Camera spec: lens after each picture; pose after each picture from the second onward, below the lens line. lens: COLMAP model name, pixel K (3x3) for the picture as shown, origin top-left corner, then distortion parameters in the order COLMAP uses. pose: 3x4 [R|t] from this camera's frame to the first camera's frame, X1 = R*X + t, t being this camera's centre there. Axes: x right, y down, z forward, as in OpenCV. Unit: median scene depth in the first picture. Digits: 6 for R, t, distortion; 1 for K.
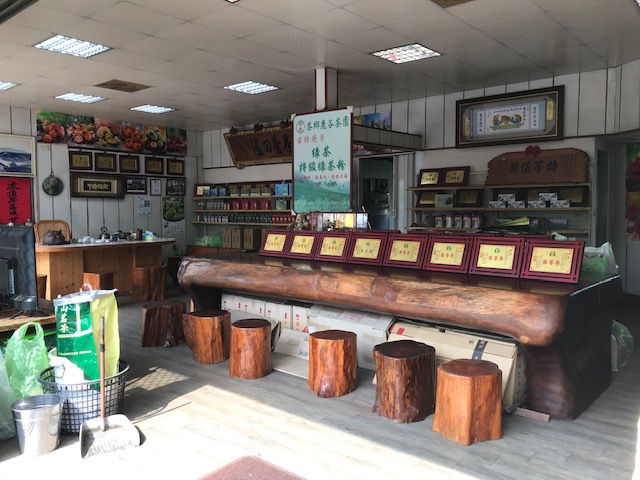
lens RADIAL K [[536.4, 0, 319.5], [0, 536.4, 240.6], [0, 0, 1]] dist [-0.016194, -0.008405]
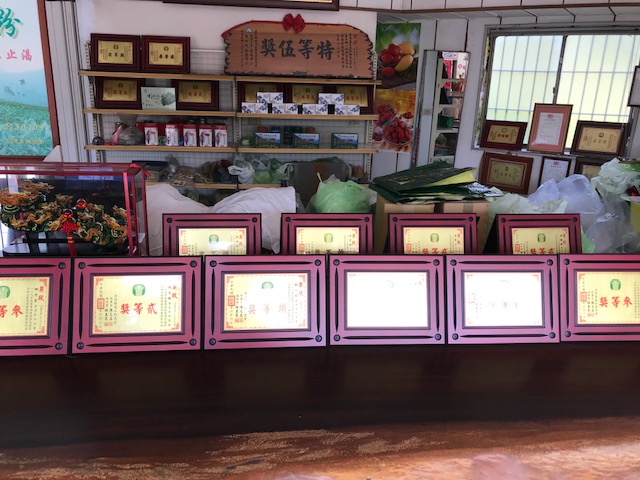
lens RADIAL K [[536.4, 0, 321.0], [0, 536.4, 238.2], [0, 0, 1]] dist [-0.016194, -0.008405]
pose [[0.678096, -0.189528, 0.710117, -0.089164], [0.005959, 0.967566, 0.252550, -0.077091], [-0.734950, -0.167021, 0.657231, 0.499526]]
